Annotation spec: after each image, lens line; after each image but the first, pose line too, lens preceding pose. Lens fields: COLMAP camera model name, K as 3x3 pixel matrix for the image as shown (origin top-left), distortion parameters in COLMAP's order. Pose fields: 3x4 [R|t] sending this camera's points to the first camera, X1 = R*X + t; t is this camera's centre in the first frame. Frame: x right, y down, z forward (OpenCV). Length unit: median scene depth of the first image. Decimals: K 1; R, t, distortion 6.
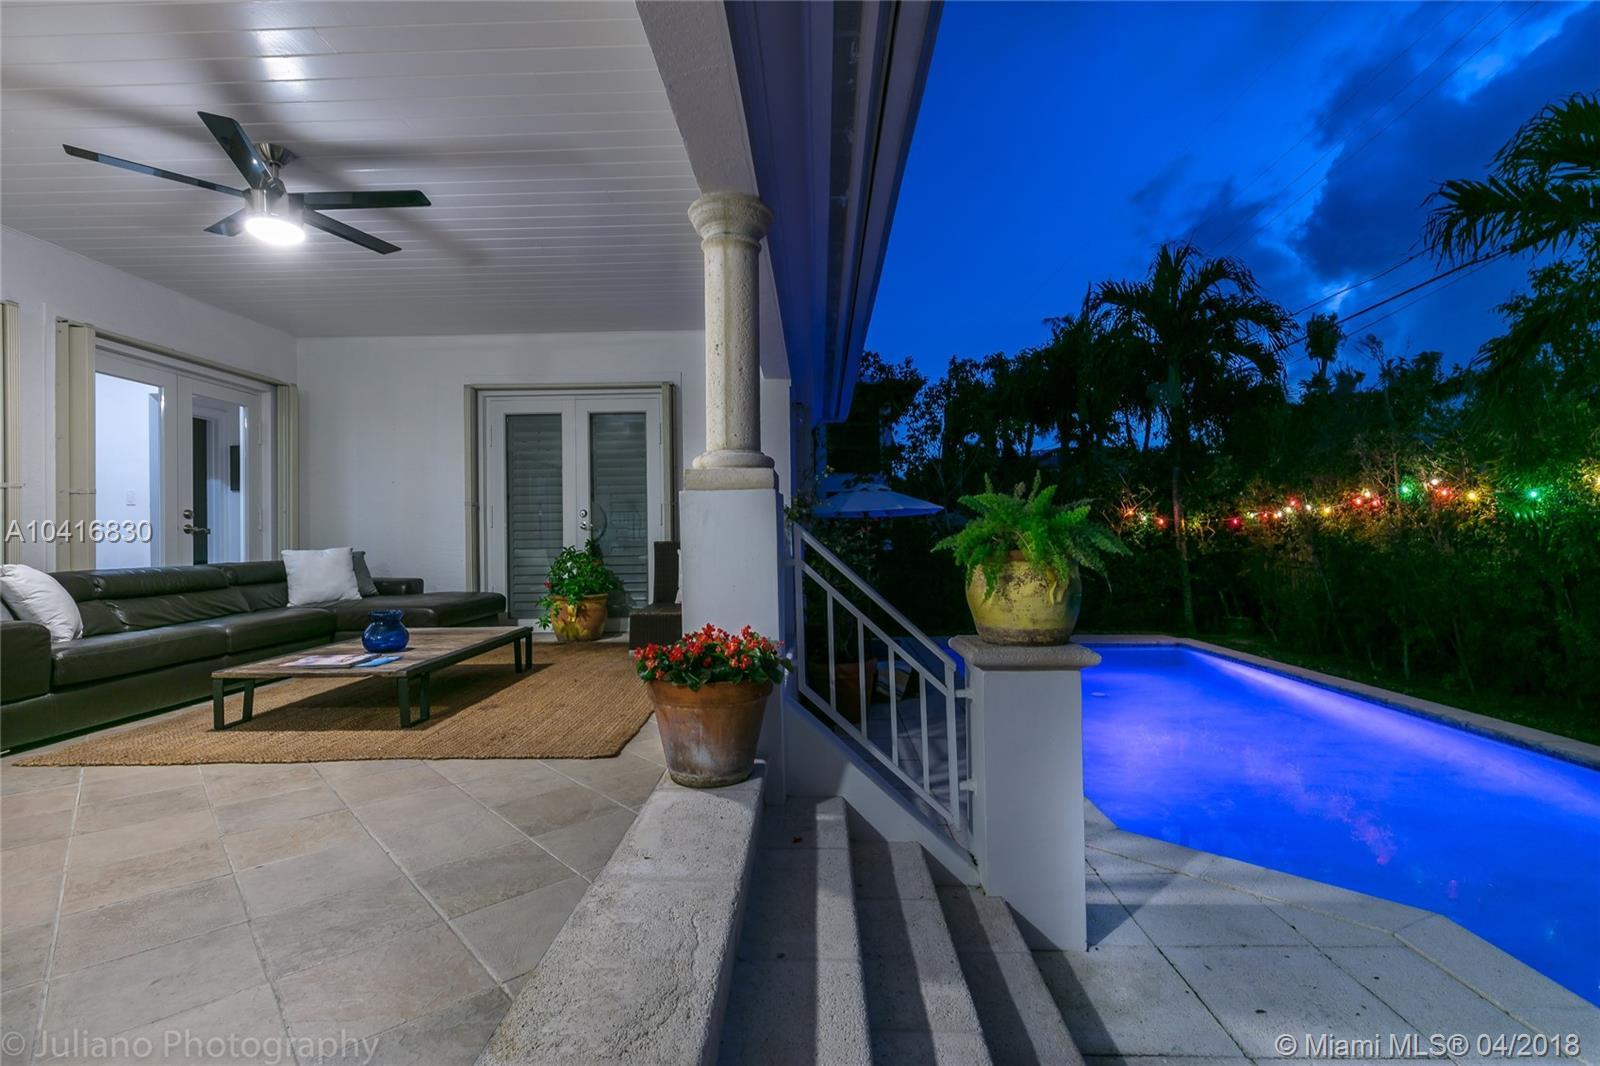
lens RADIAL K [[718.2, 0, 797.9], [0, 718.2, 536.8], [0, 0, 1]] dist [0.003437, 0.000532]
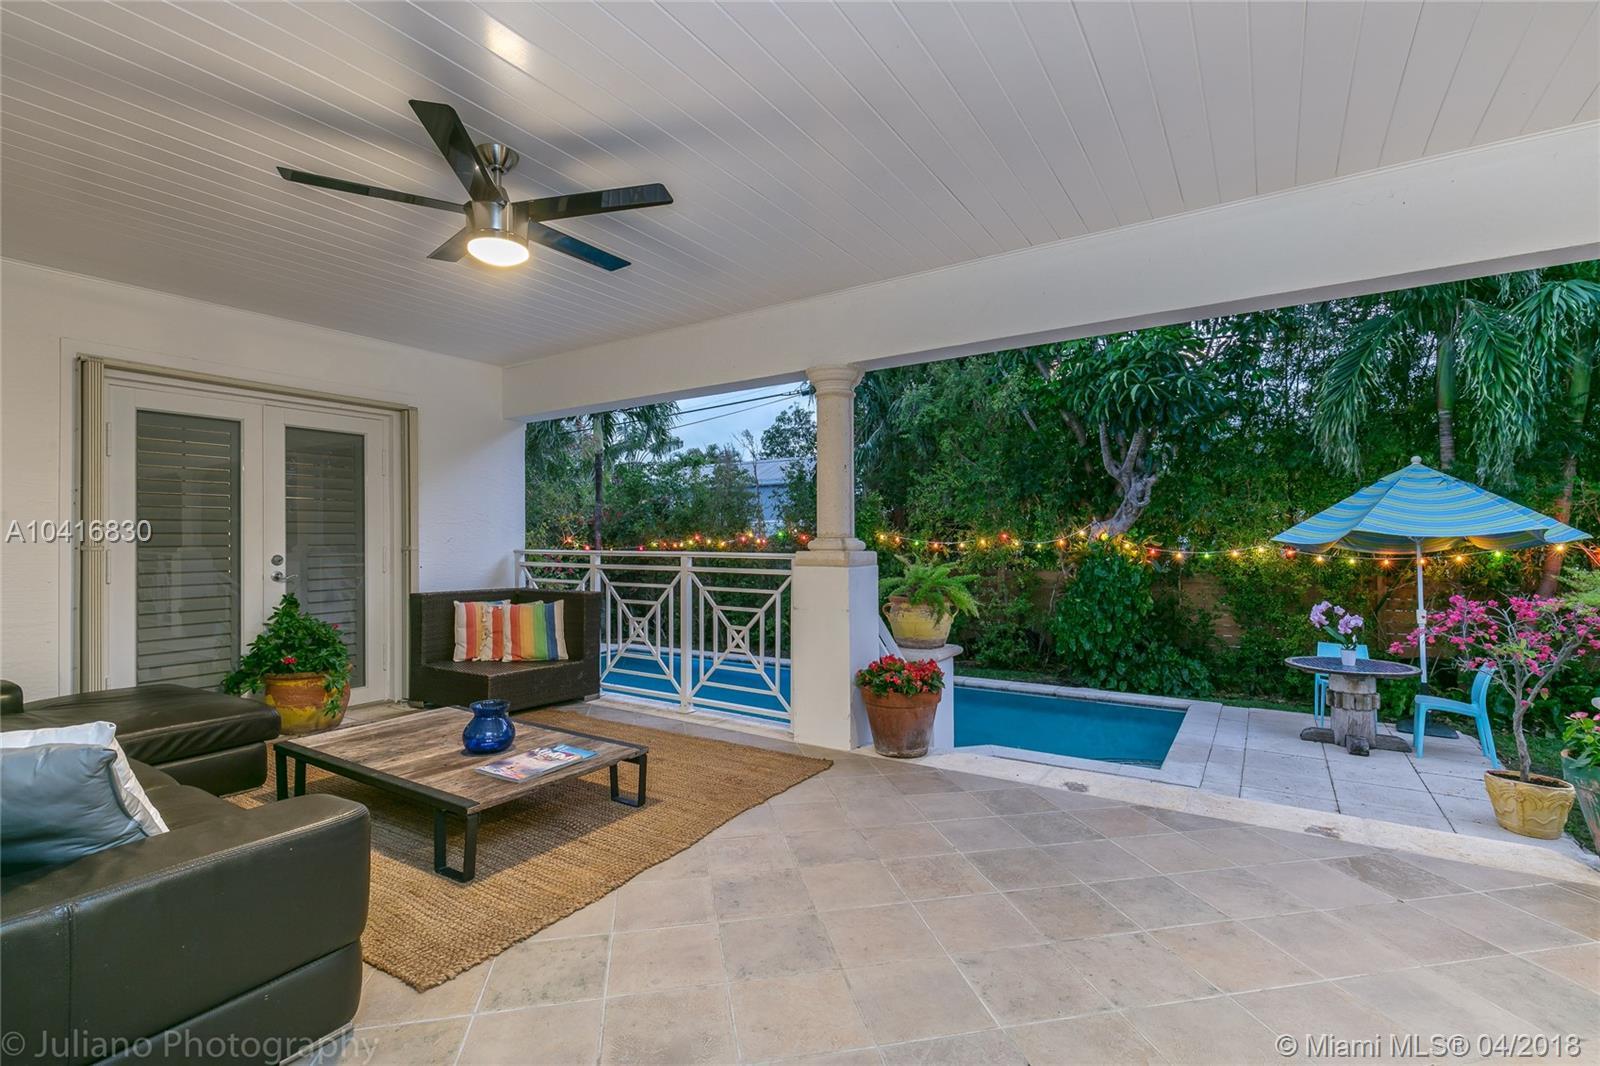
lens RADIAL K [[718.2, 0, 797.9], [0, 718.2, 536.8], [0, 0, 1]] dist [0.003437, 0.000532]
pose [[0.533054, 0.014059, 0.845964, -0.645870], [-0.002573, 0.999884, -0.014996, -0.046121], [-0.846077, 0.005817, 0.533029, 0.143683]]
